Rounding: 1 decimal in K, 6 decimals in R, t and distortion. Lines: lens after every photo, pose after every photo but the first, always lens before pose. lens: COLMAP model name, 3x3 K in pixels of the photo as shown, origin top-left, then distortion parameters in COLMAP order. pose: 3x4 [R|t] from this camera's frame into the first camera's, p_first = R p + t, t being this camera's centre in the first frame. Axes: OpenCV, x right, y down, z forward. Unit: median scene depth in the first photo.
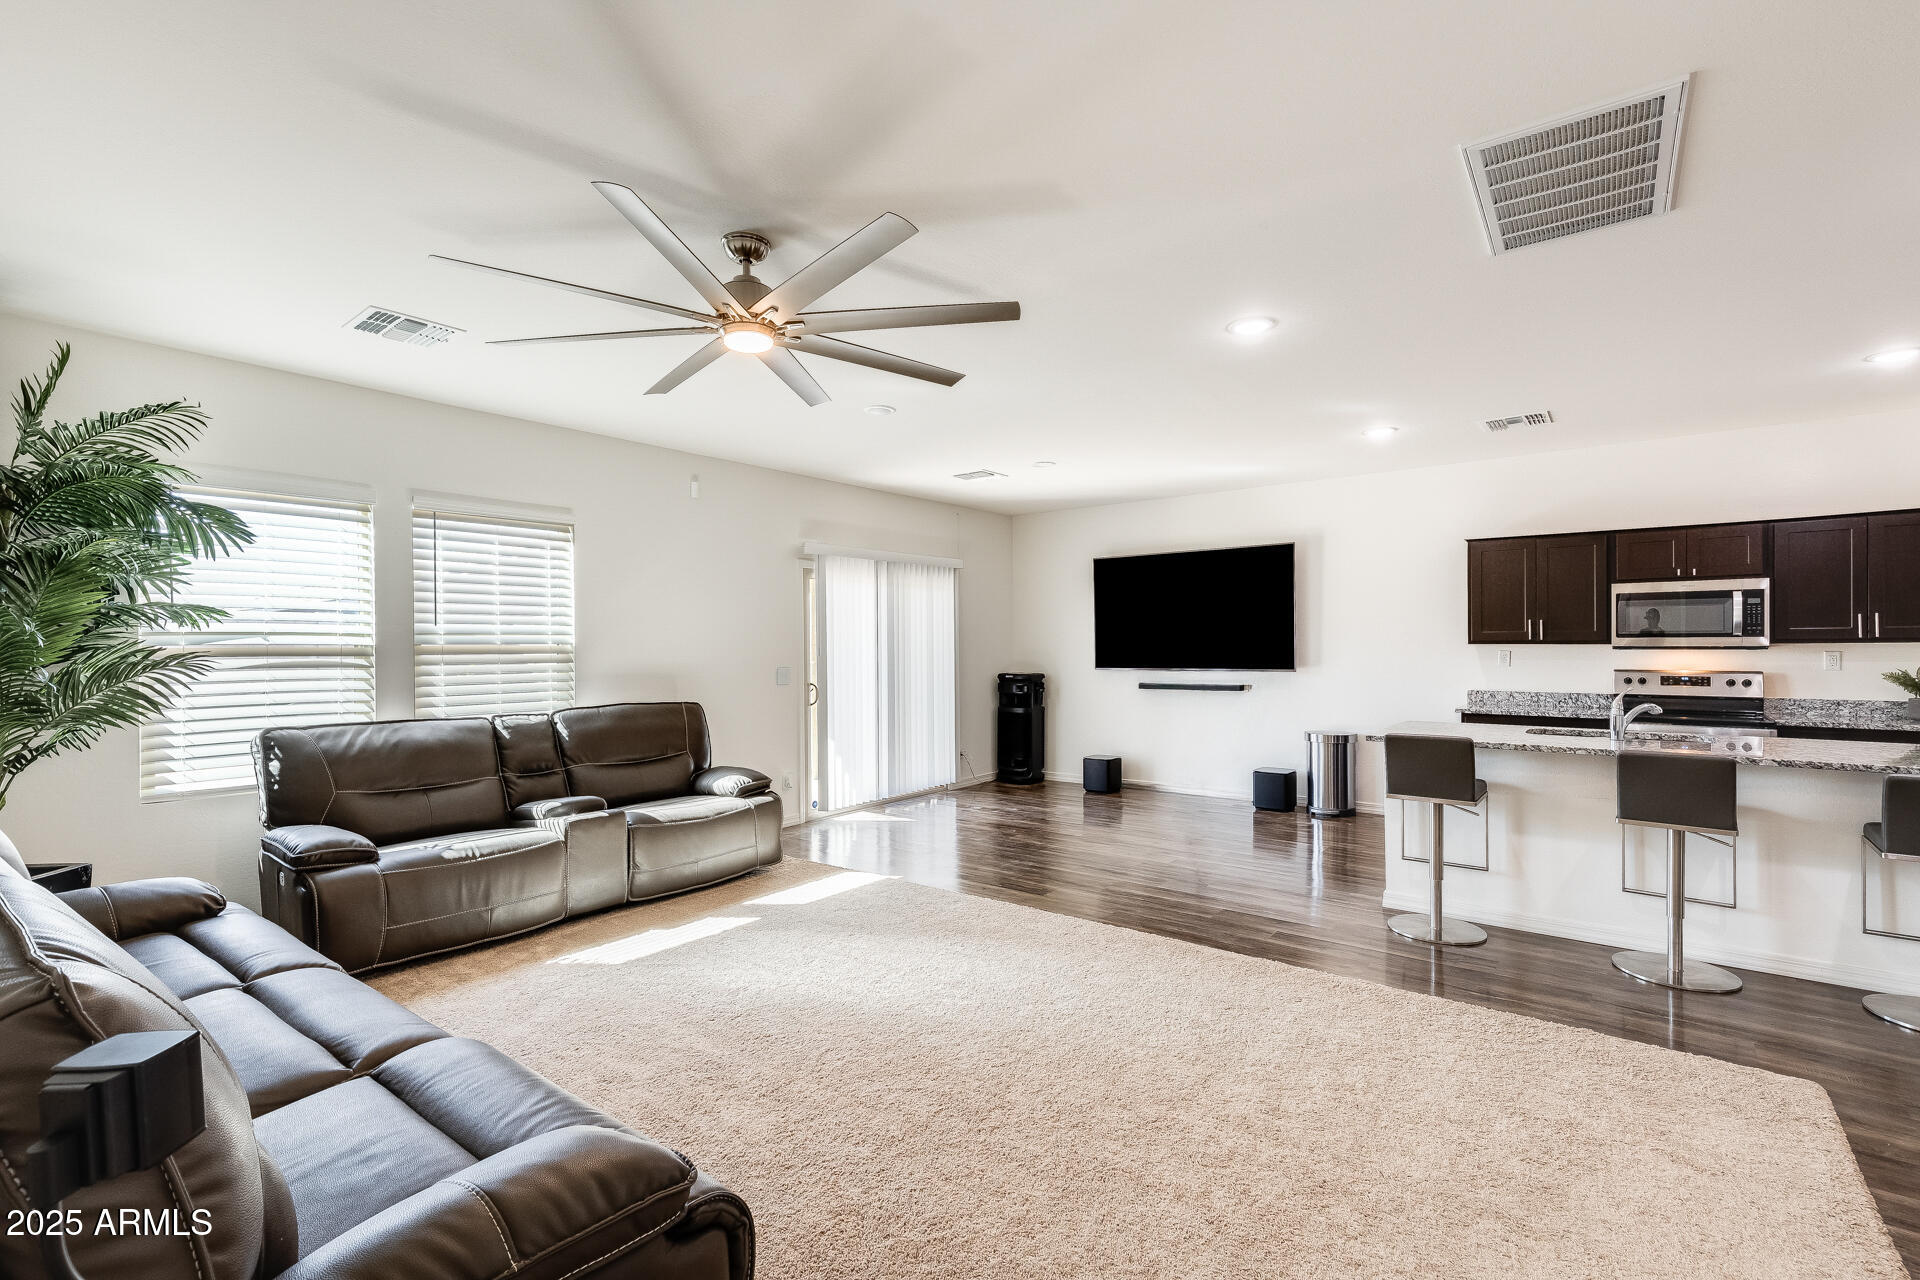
lens RADIAL K [[865.3, 0, 966.3], [0, 865.3, 647.0], [0, 0, 1]] dist [0.013635, -0.001863]
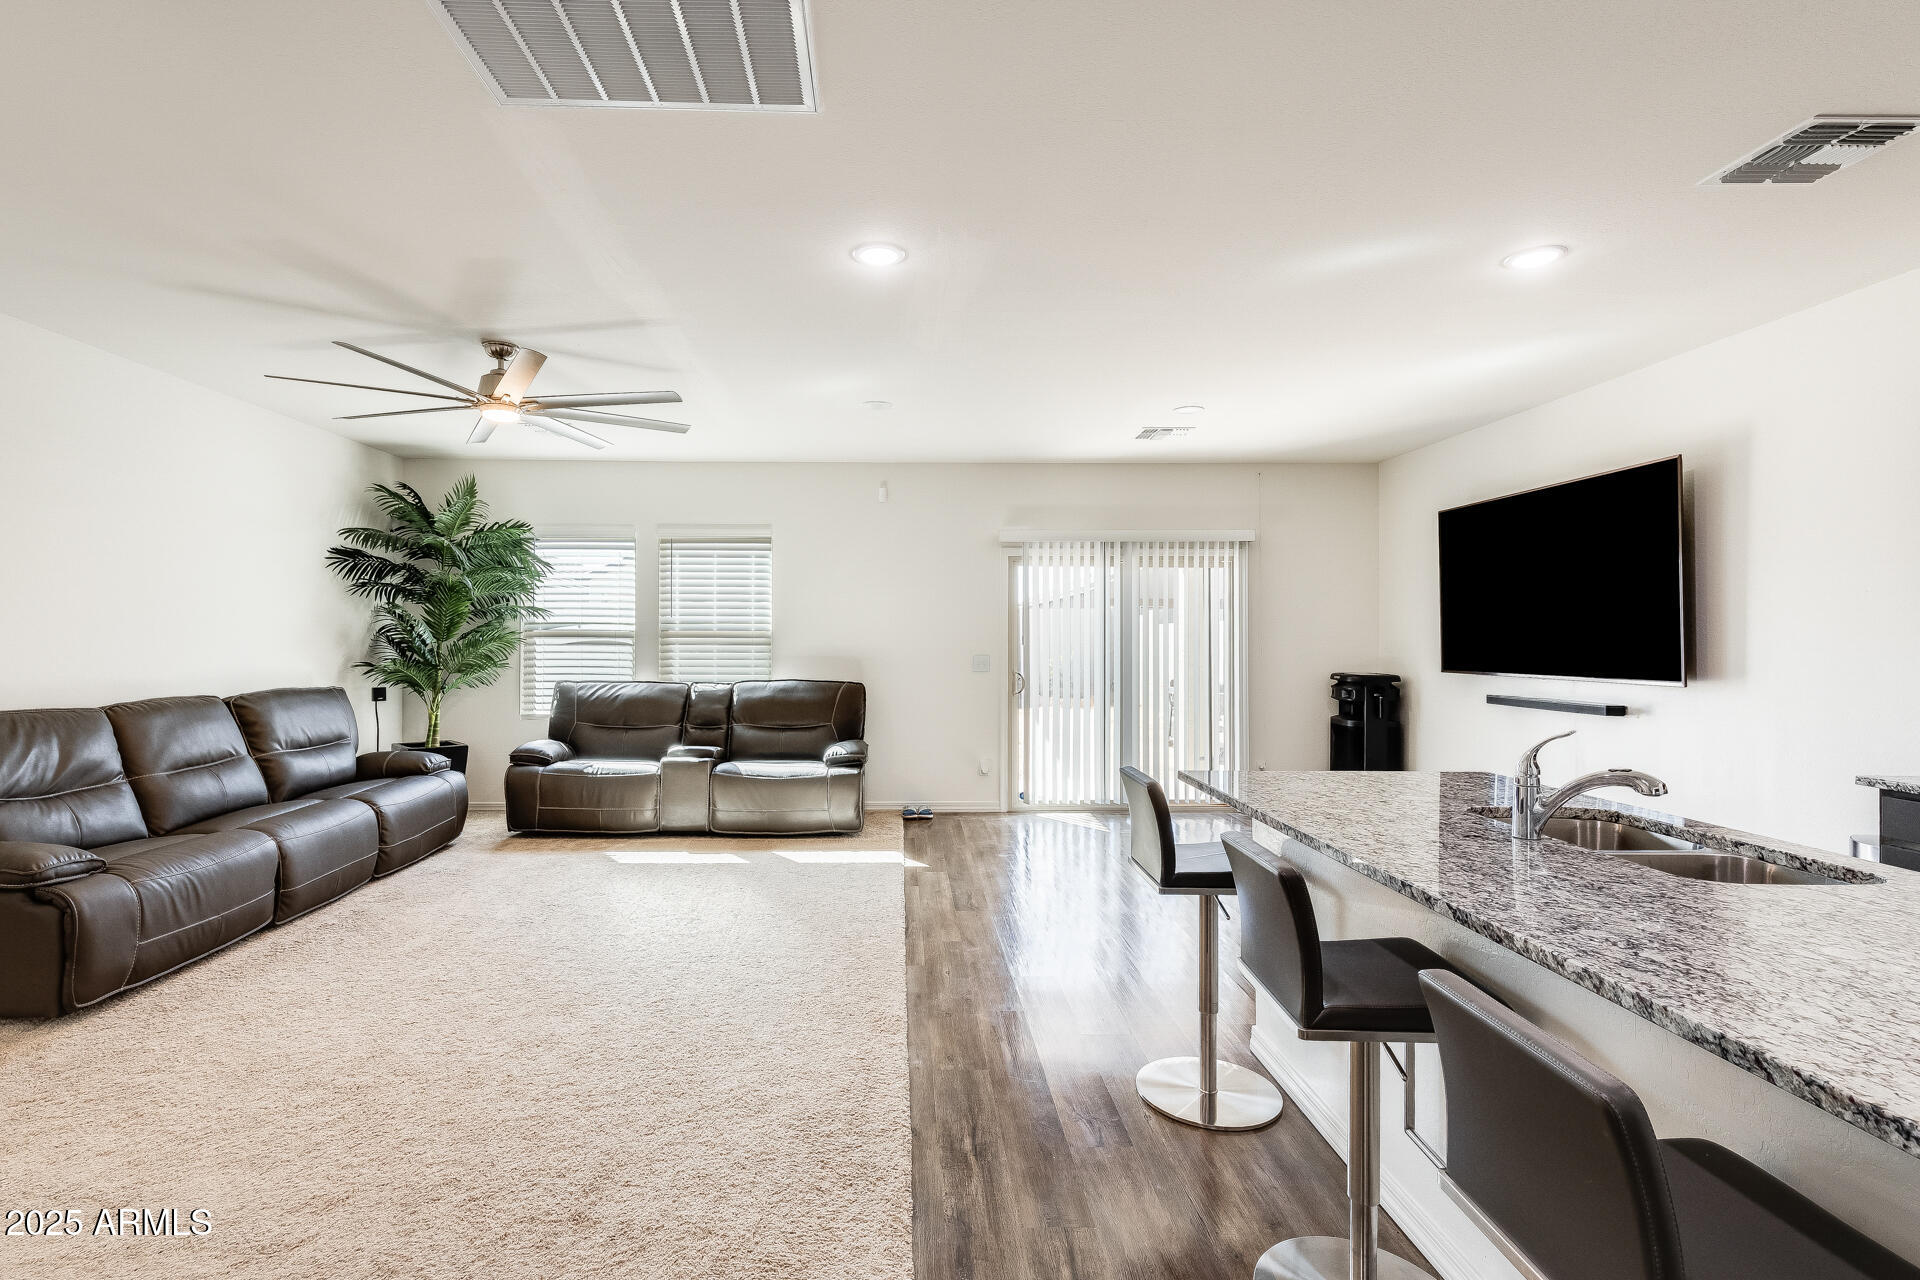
lens RADIAL K [[917.5, 0, 909.7], [0, 917.5, 627.5], [0, 0, 1]] dist [0.013712, 0.000299]
pose [[0.618354, 0.000944, -0.785899, 0.699487], [-0.008493, 0.999949, -0.005481, -0.002725], [0.785854, 0.010064, 0.618330, 0.315082]]
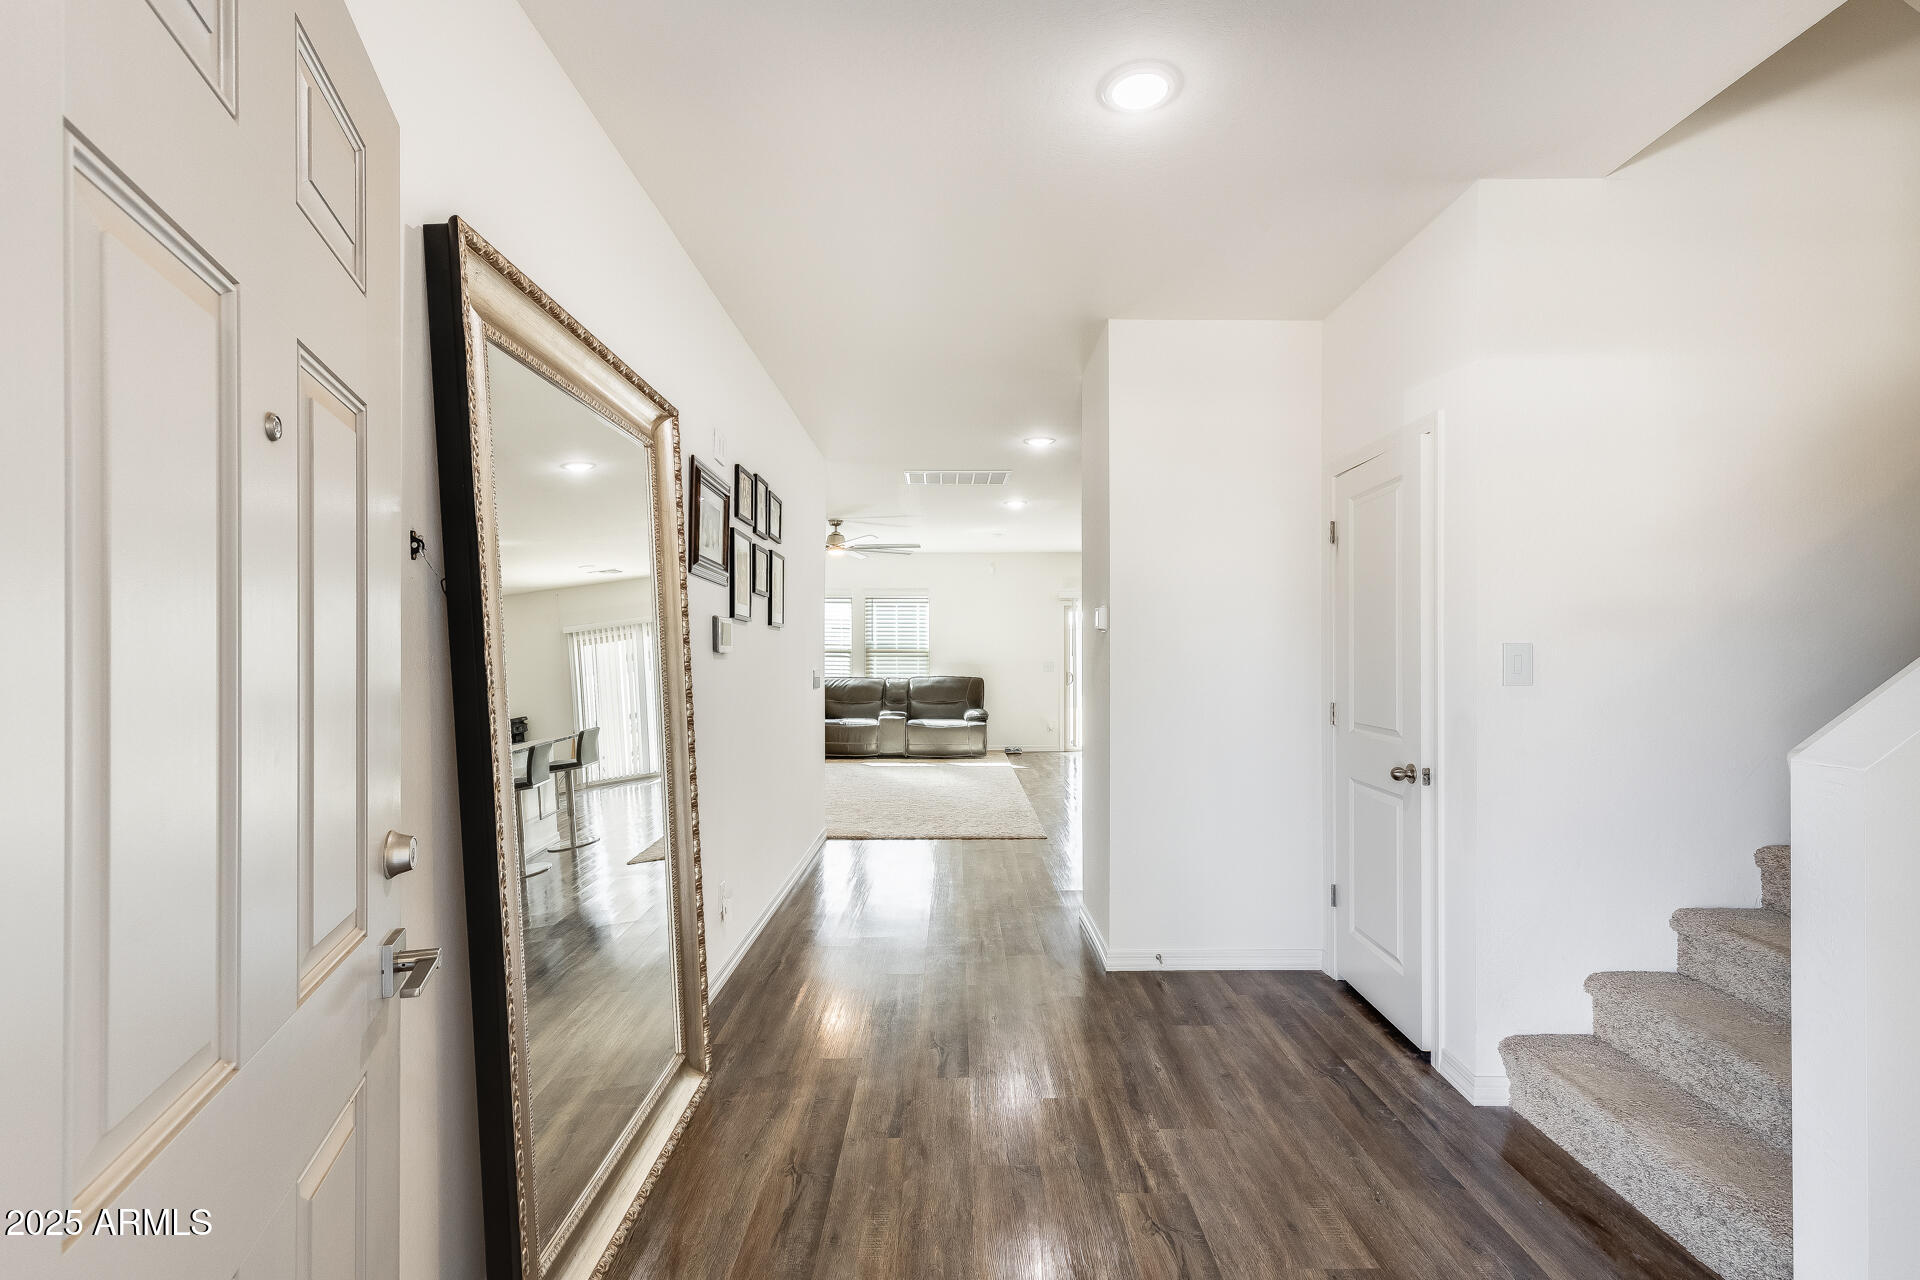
lens RADIAL K [[865.3, 0, 957.5], [0, 865.3, 649.0], [0, 0, 1]] dist [0.013635, -0.001863]
pose [[0.614958, 0.003097, -0.788554, 1.294411], [-0.002846, 0.999994, 0.001707, -0.006169], [0.788555, 0.001194, 0.614963, -0.297880]]
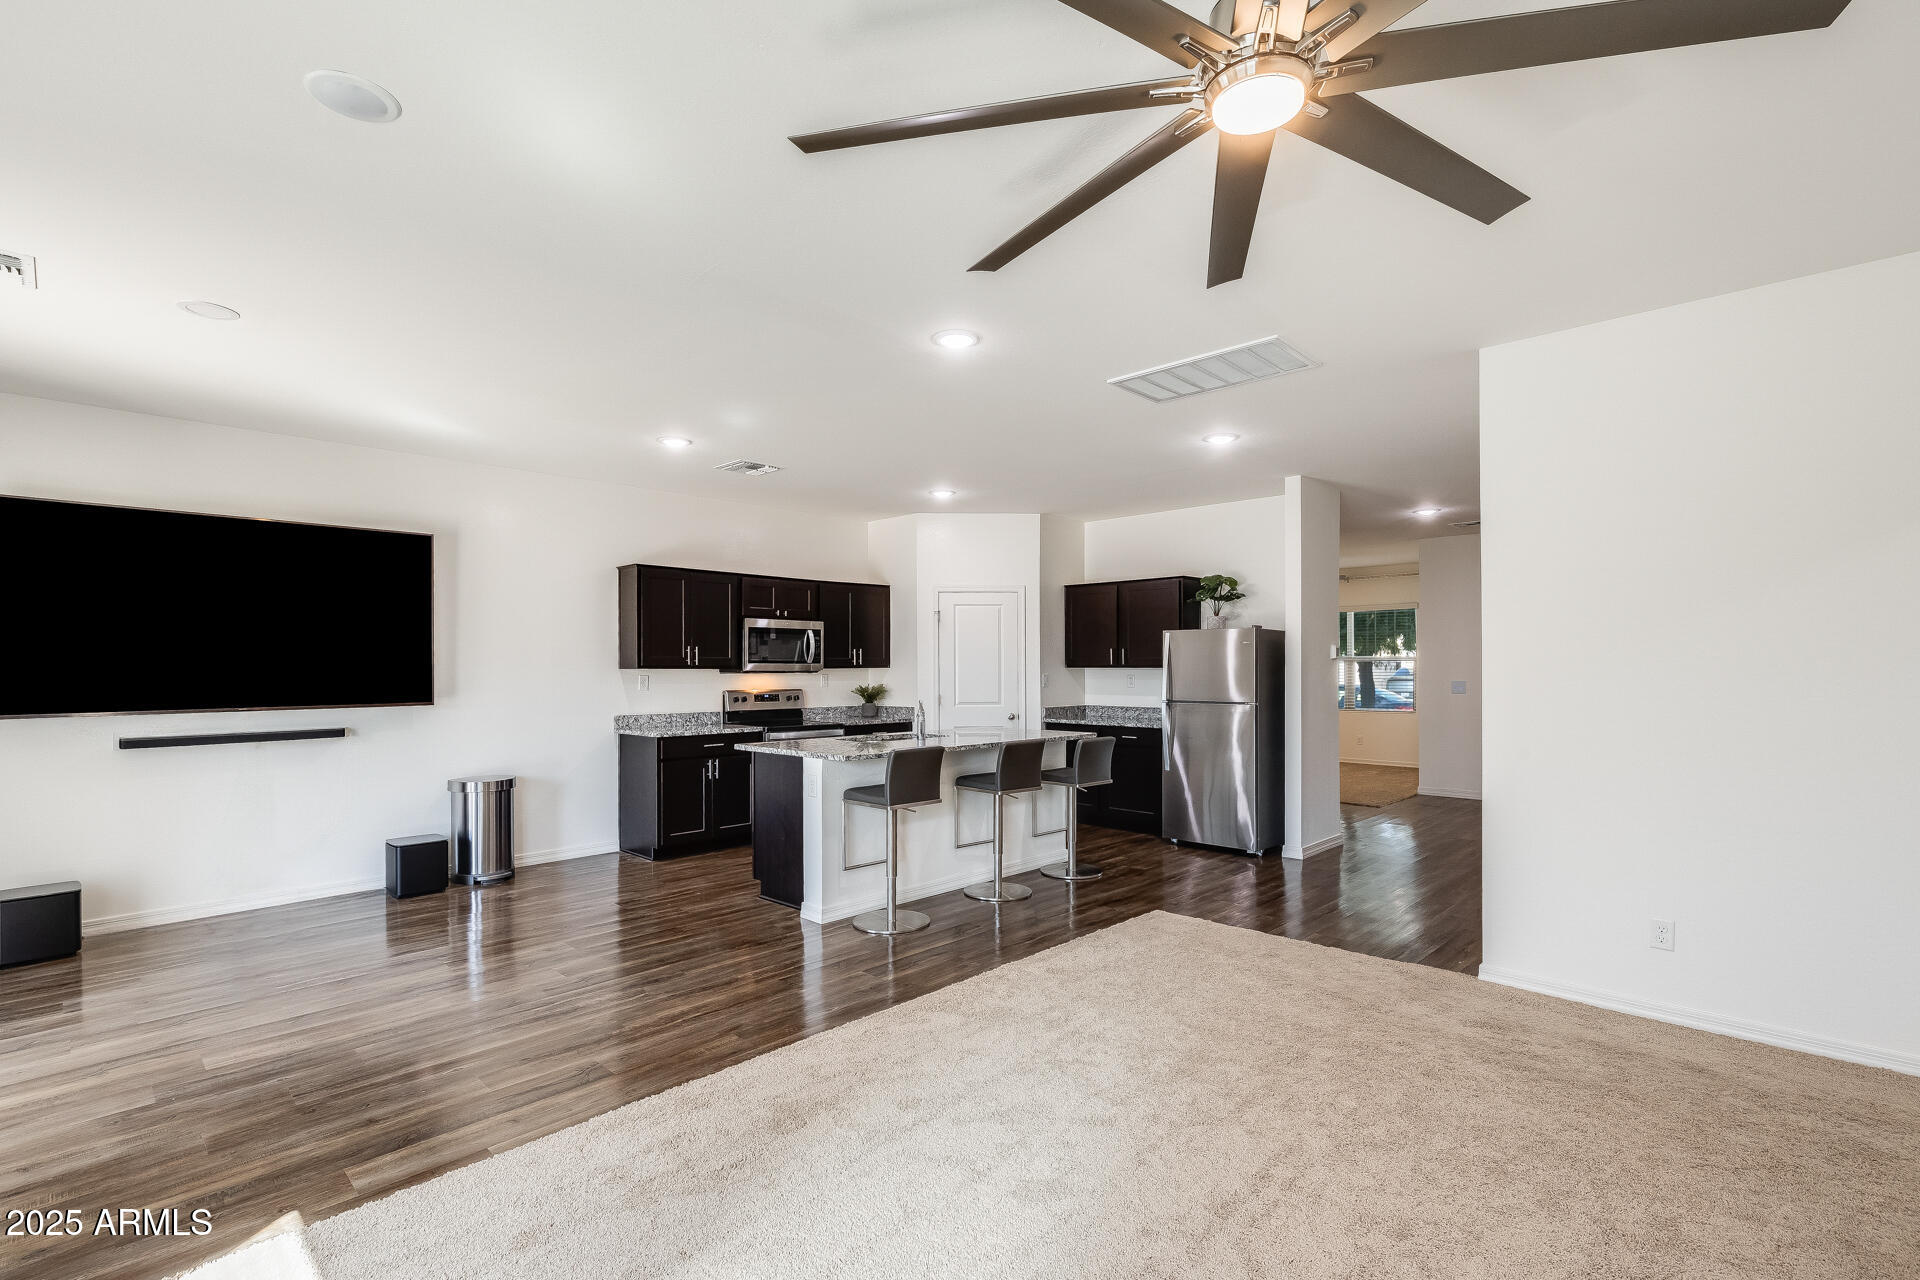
lens RADIAL K [[865.3, 0, 952.1], [0, 865.3, 671.3], [0, 0, 1]] dist [0.013635, -0.001863]
pose [[0.122036, 0.001826, 0.992524, -0.420335], [0.005921, 0.999979, -0.002567, 0.004557], [-0.992508, 0.006190, 0.122023, 0.590779]]
